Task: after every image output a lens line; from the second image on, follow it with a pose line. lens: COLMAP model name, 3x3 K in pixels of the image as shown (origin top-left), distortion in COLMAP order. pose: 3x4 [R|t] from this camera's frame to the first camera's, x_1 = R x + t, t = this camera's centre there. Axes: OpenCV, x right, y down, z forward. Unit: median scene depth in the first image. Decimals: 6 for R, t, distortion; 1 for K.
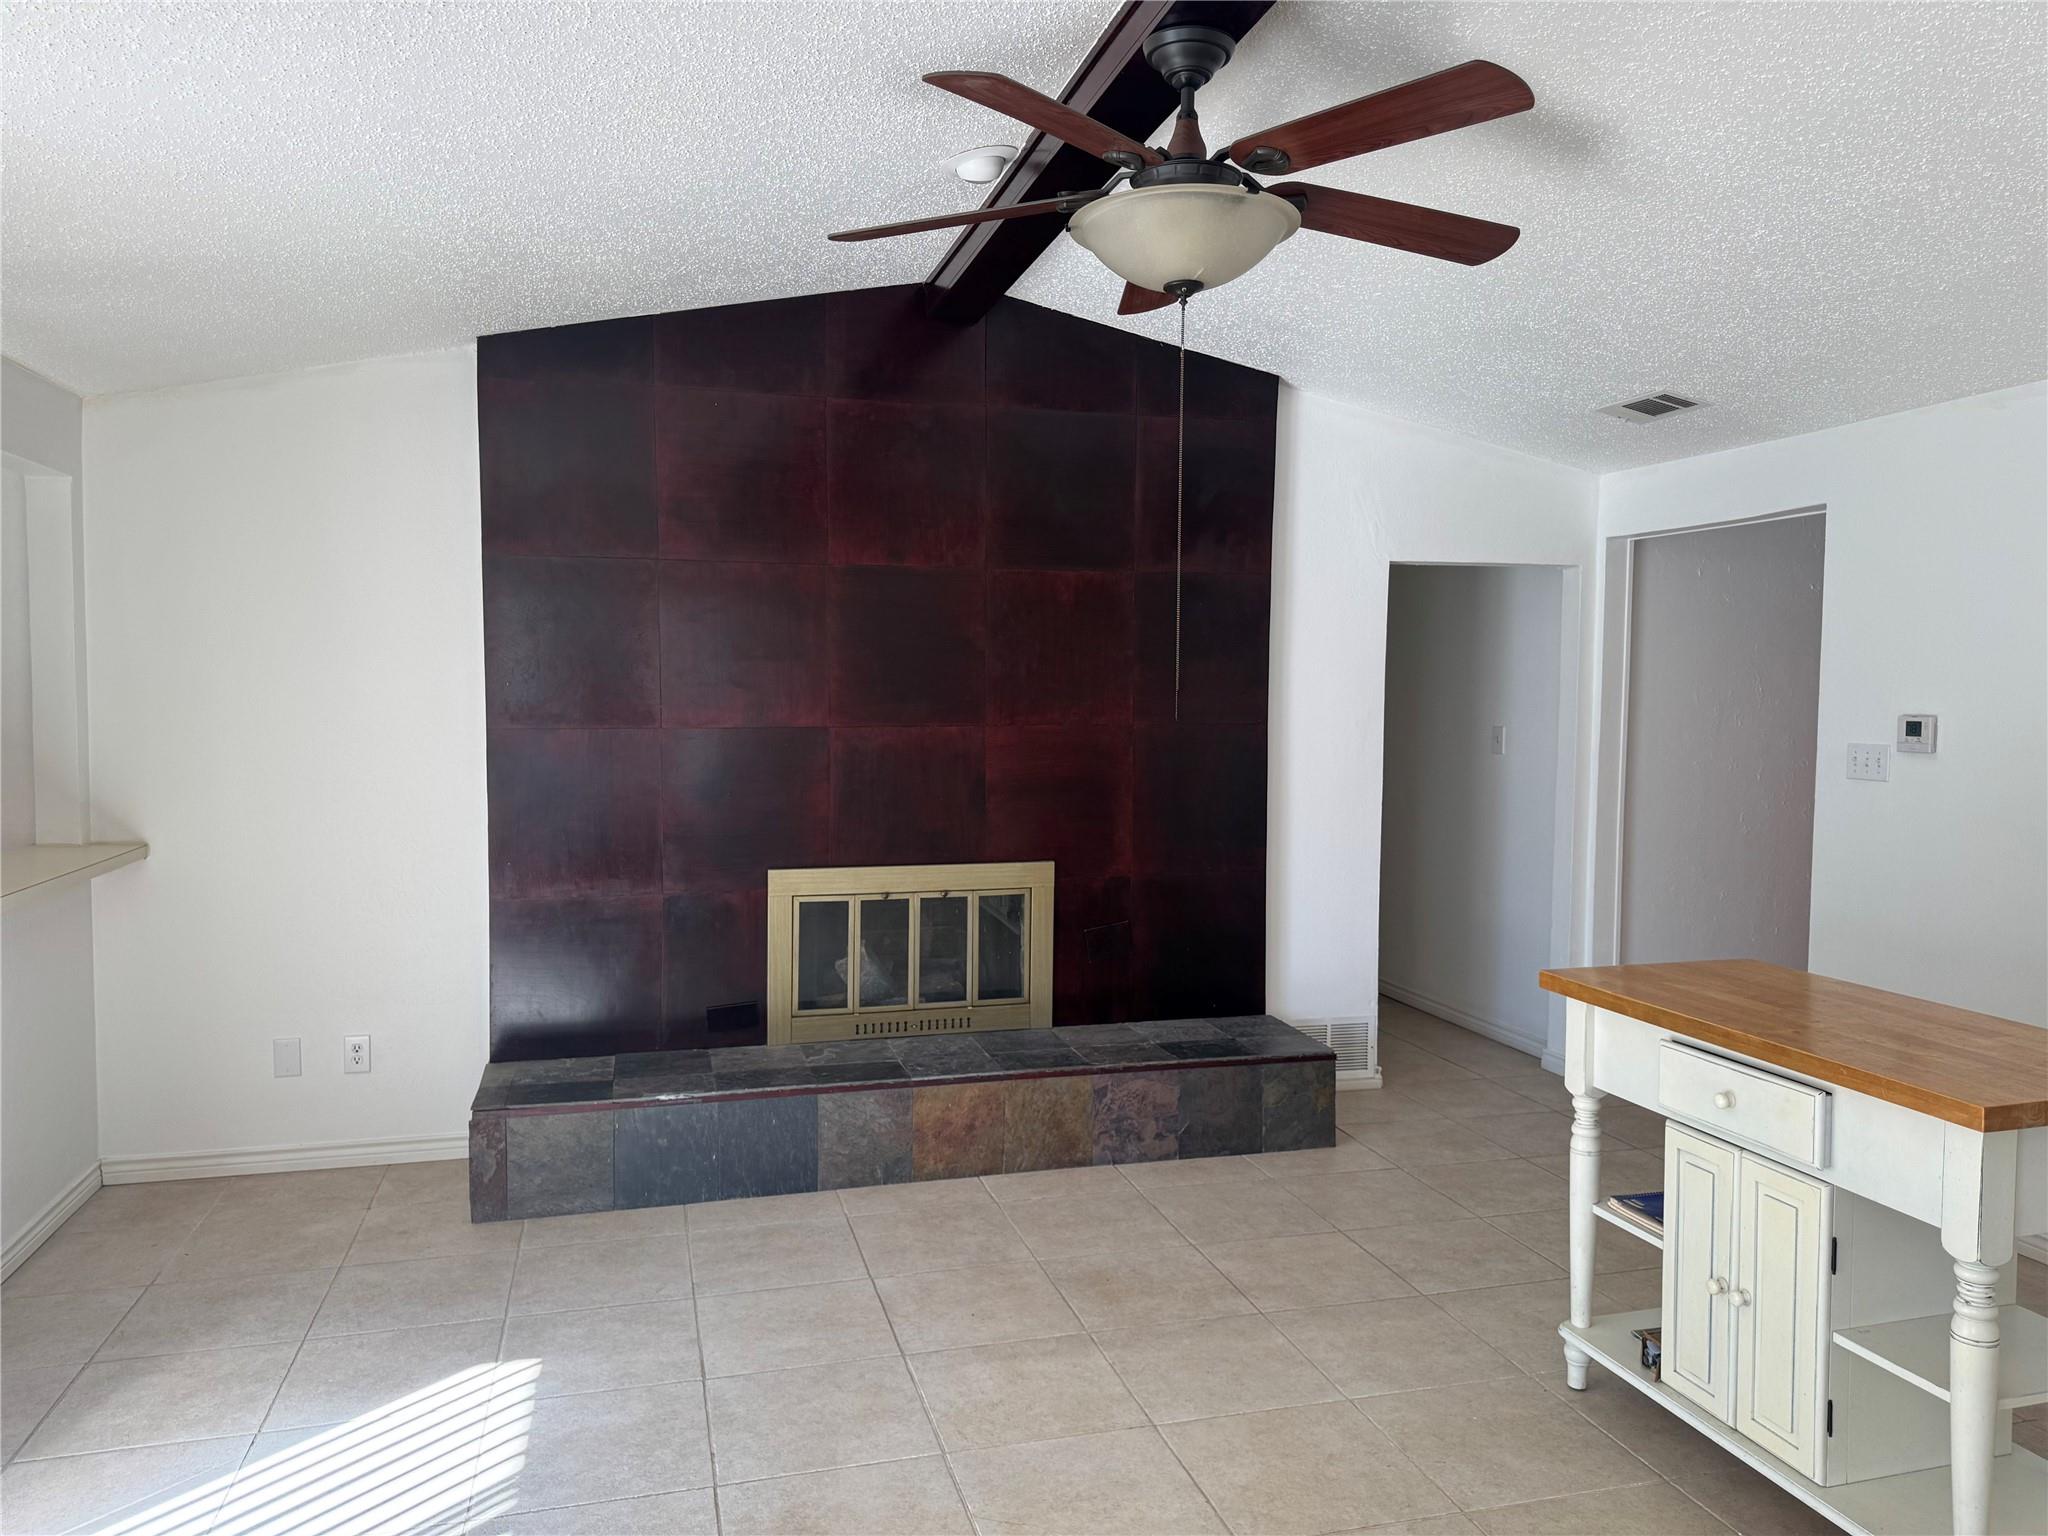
lens RADIAL K [[1459.0, 0, 1024.0], [0, 1459.0, 768.0], [0, 0, 1]] dist [0.072667, -0.088669]
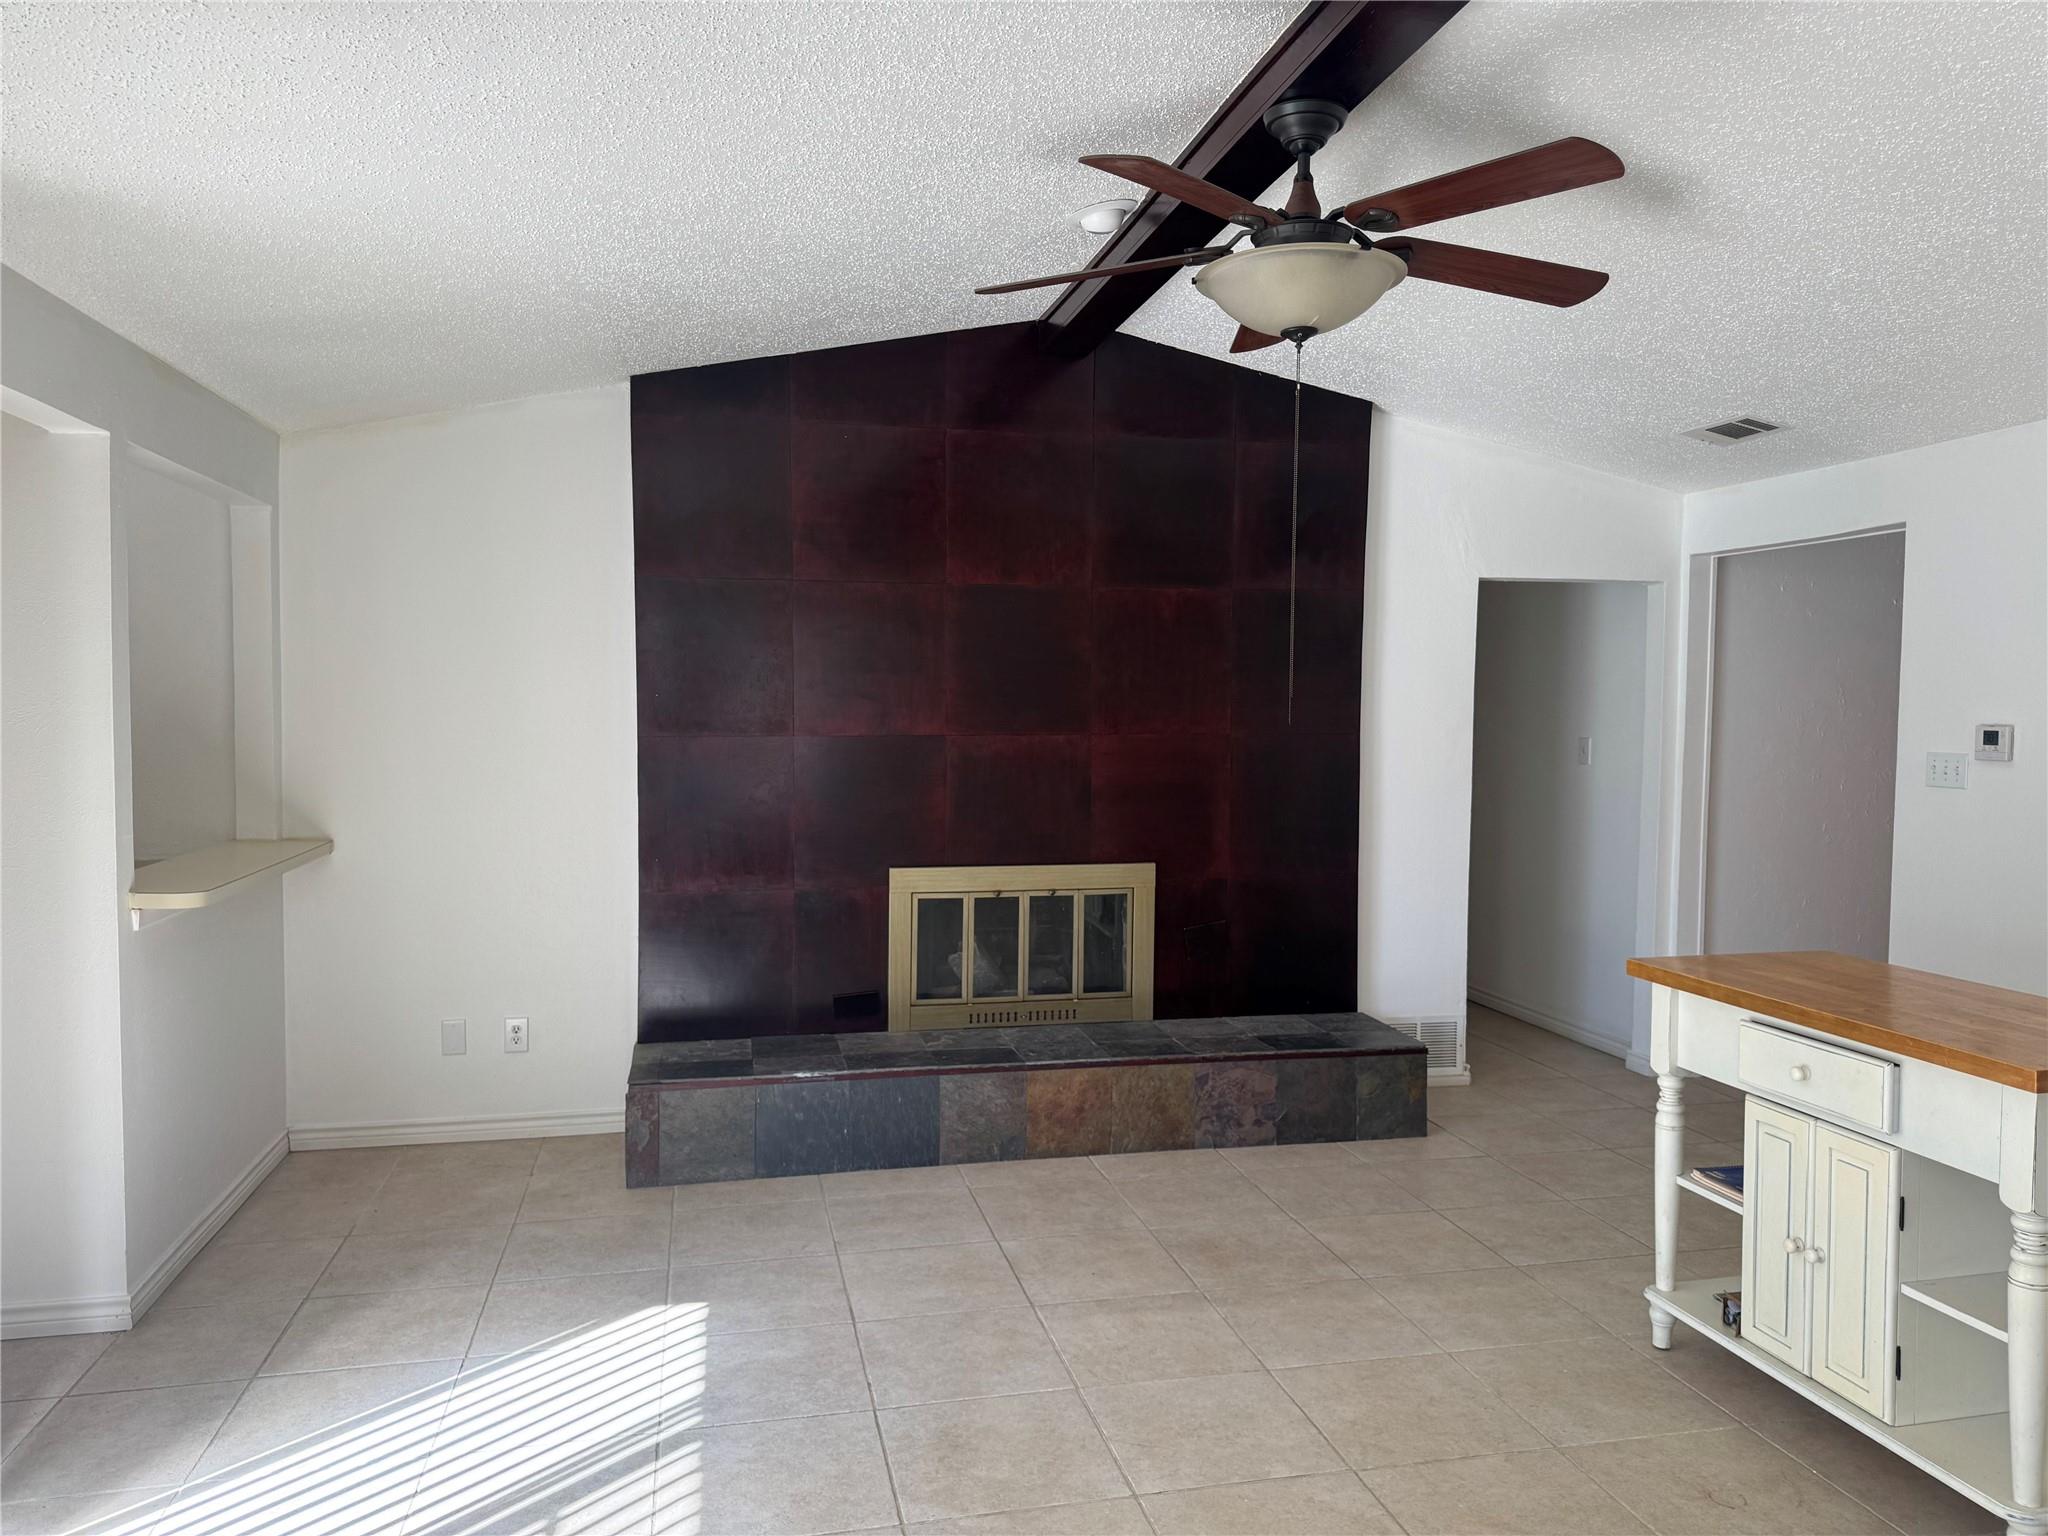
lens RADIAL K [[1473.1, 0, 1020.8], [0, 1473.1, 775.6], [0, 0, 1]] dist [0.072245, -0.085905]
pose [[0.998960, 0.003238, -0.045491, -0.038105], [-0.003538, 0.999973, -0.006517, 0.010680], [0.045468, 0.006671, 0.998944, -0.095501]]
